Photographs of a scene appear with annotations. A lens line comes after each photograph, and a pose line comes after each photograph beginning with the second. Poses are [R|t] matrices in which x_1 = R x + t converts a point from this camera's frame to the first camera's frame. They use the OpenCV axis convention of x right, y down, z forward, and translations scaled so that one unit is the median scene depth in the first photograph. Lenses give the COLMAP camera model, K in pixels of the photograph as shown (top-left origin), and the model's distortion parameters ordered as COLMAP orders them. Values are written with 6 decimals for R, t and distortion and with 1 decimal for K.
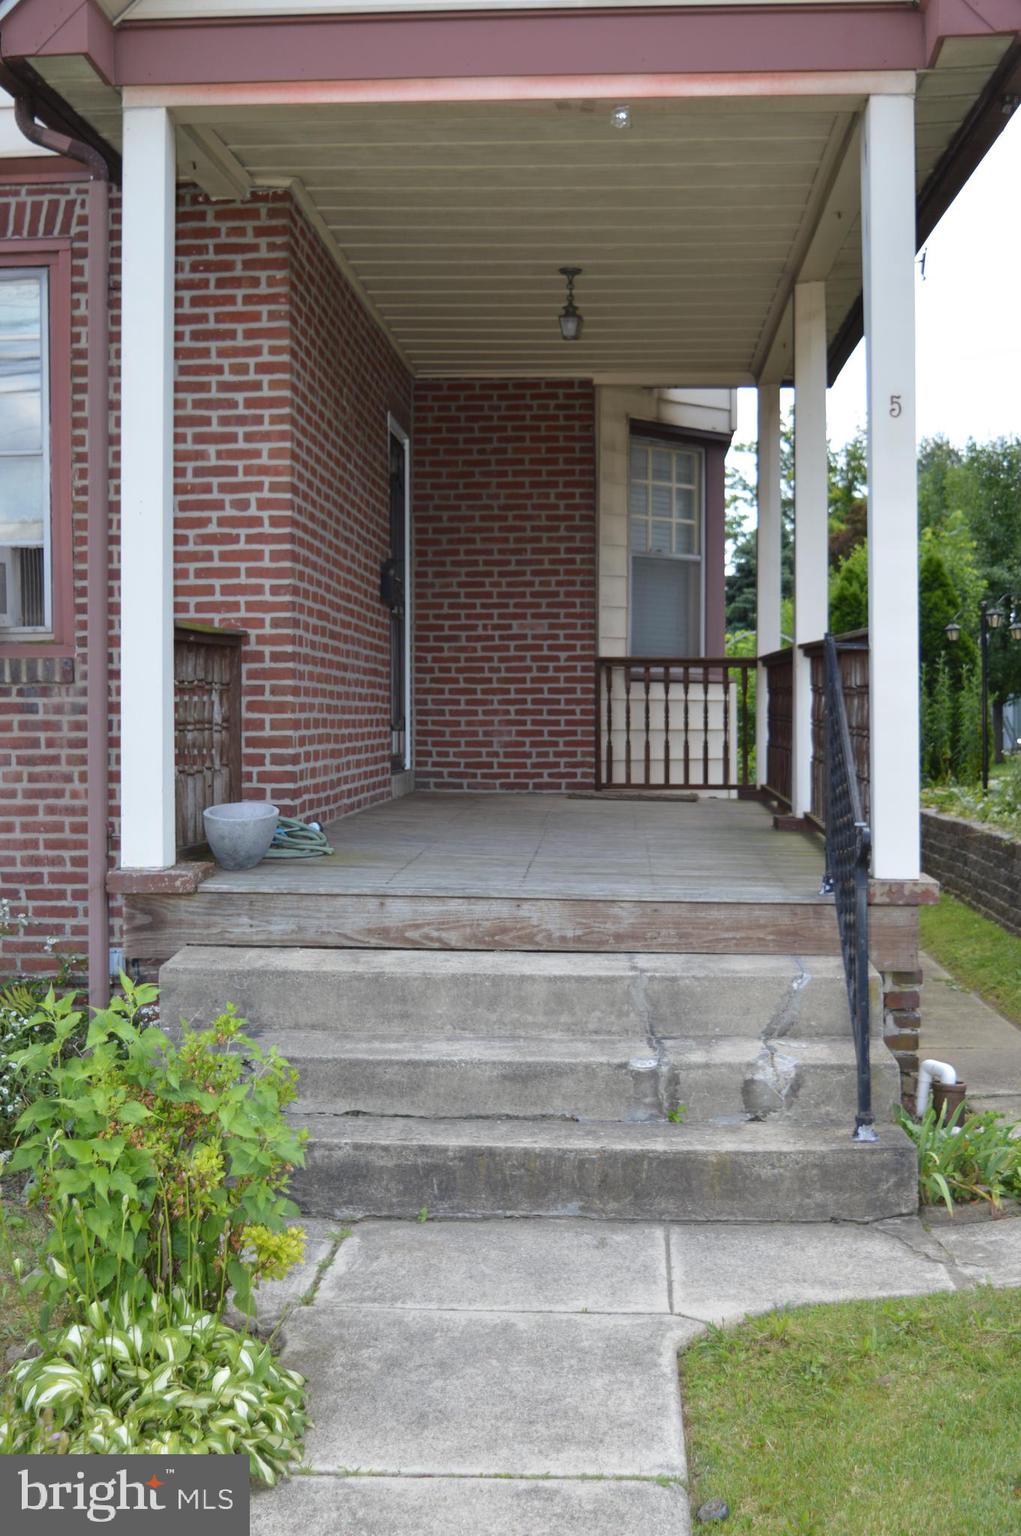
lens RADIAL K [[1696.4, 0, 498.7], [0, 1696.4, 766.3], [0, 0, 1]] dist [-0.061291, 0.000000]
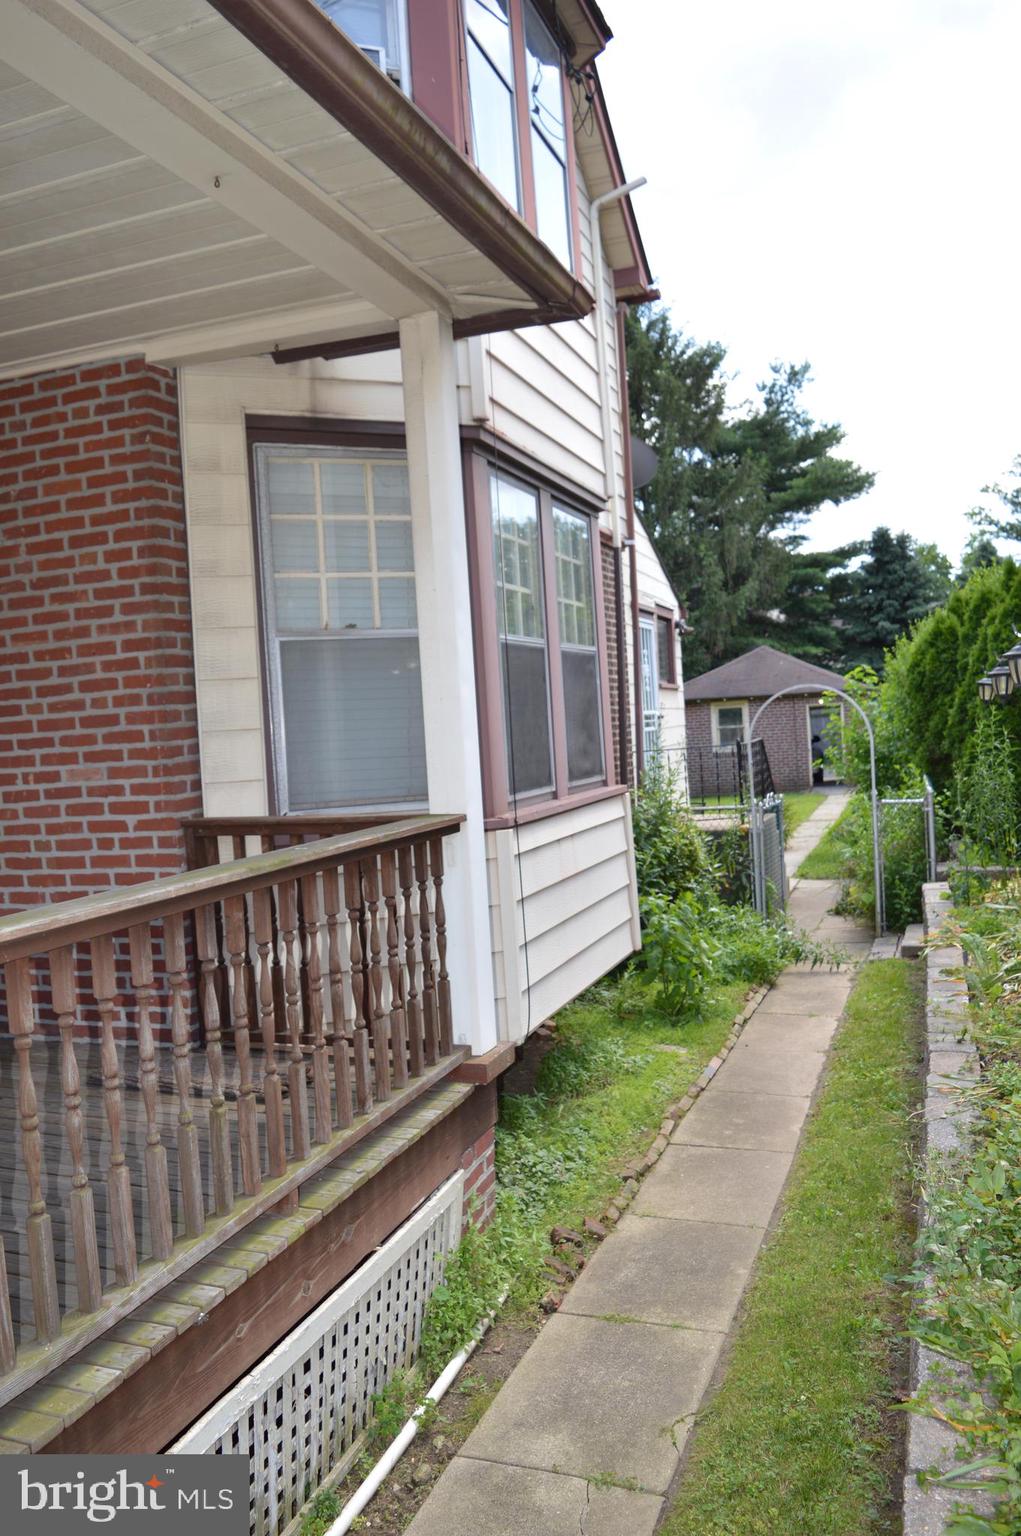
lens RADIAL K [[1215.7, 0, 506.5], [0, 1215.7, 774.4], [0, 0, 1]] dist [-0.090433, 0.018478]
pose [[0.961454, -0.044225, -0.271387, 0.442740], [0.048711, 0.998765, 0.009812, -0.124334], [0.270618, -0.022653, 0.962420, 0.978074]]
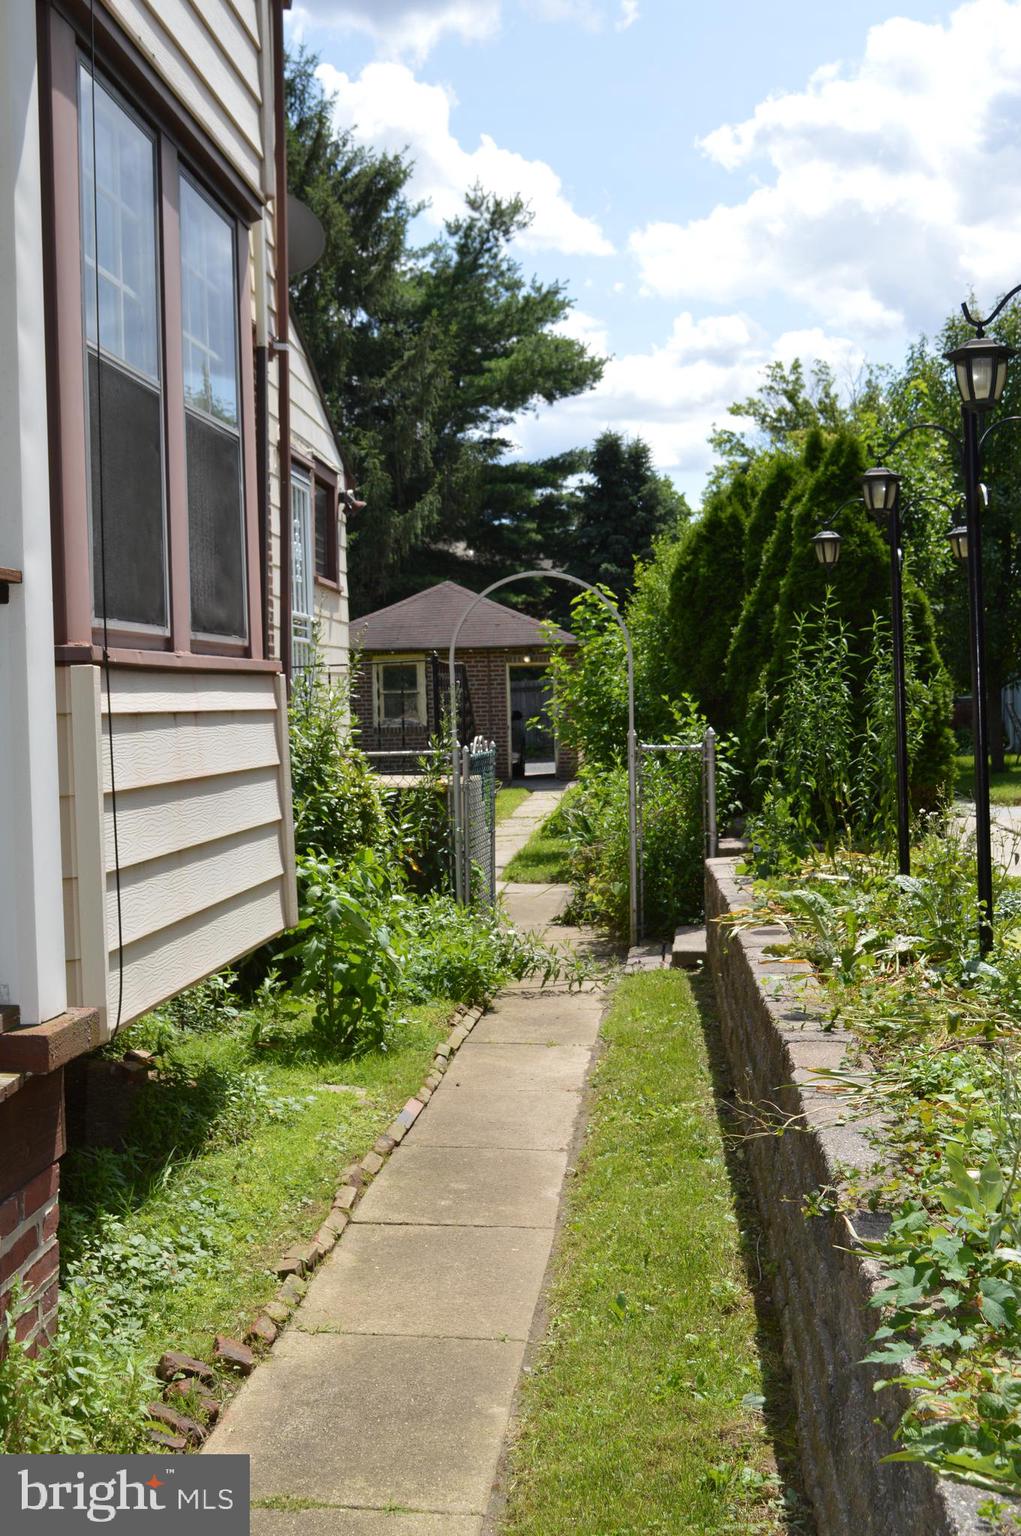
lens RADIAL K [[1695.2, 0, 503.6], [0, 1695.2, 770.9], [0, 0, 1]] dist [-0.056210, 0.000000]
pose [[0.999560, -0.020083, -0.021811, 0.395981], [0.020277, 0.999757, 0.008692, -0.047503], [0.021631, -0.009131, 0.999724, 1.104901]]
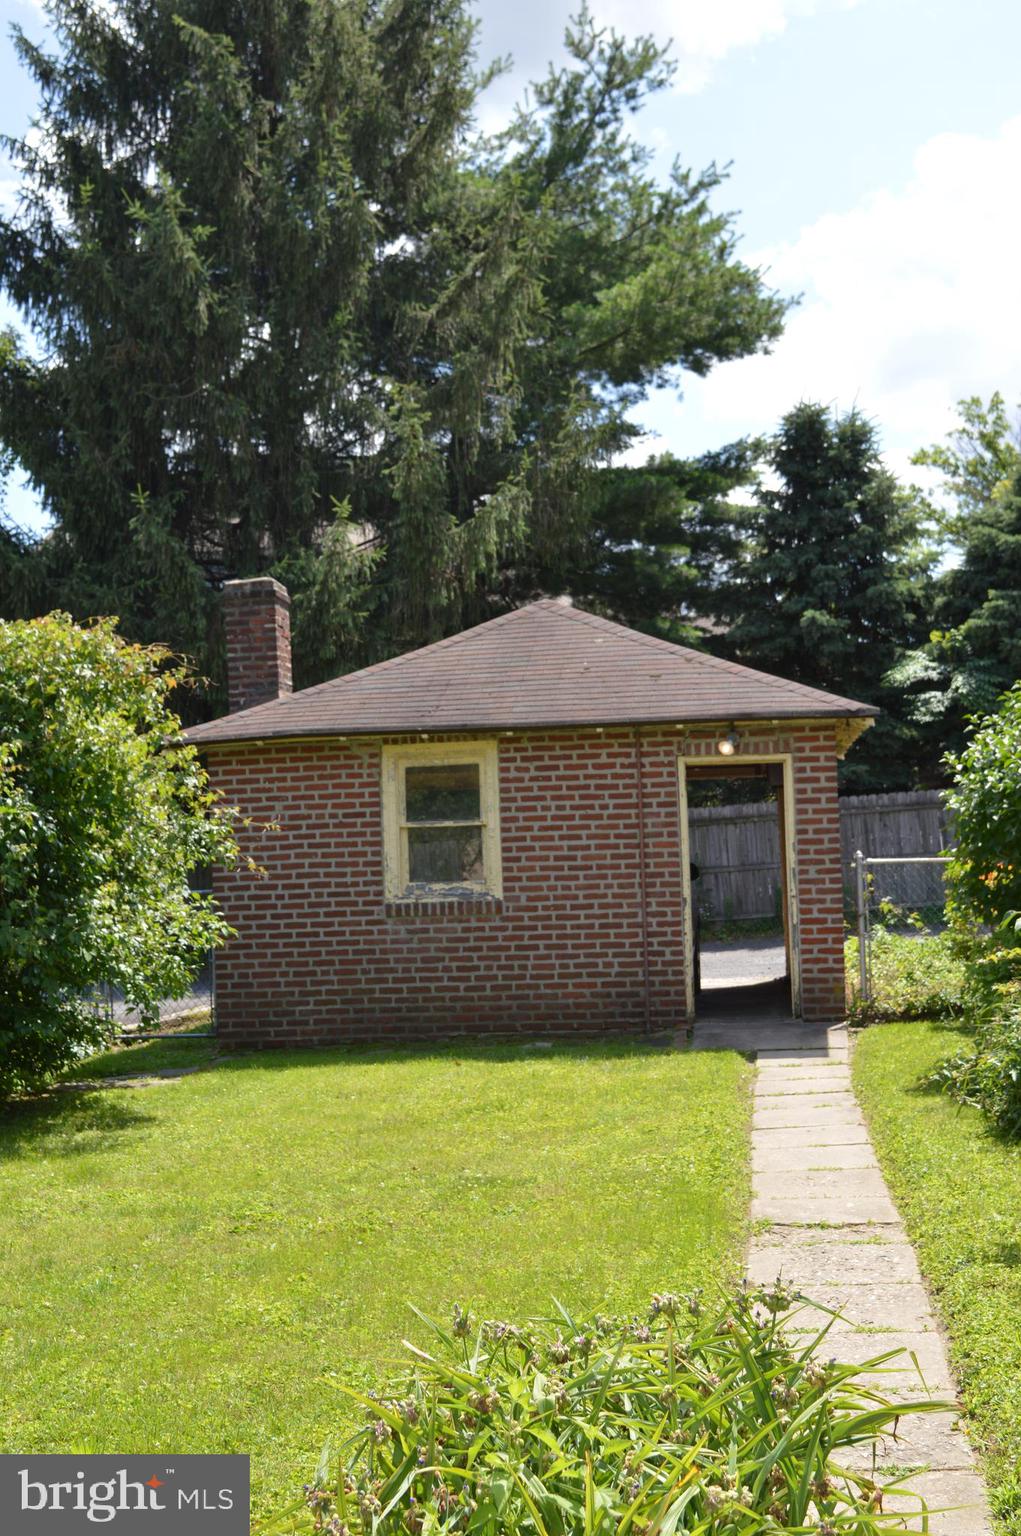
lens RADIAL K [[1814.1, 0, 544.4], [0, 1814.1, 740.2], [0, 0, 1]] dist [-0.006875, 0.000000]
pose [[0.998038, -0.036121, -0.051150, 0.275646], [0.031248, 0.995170, -0.093063, -0.111762], [0.054264, 0.091282, 0.994345, 3.221775]]
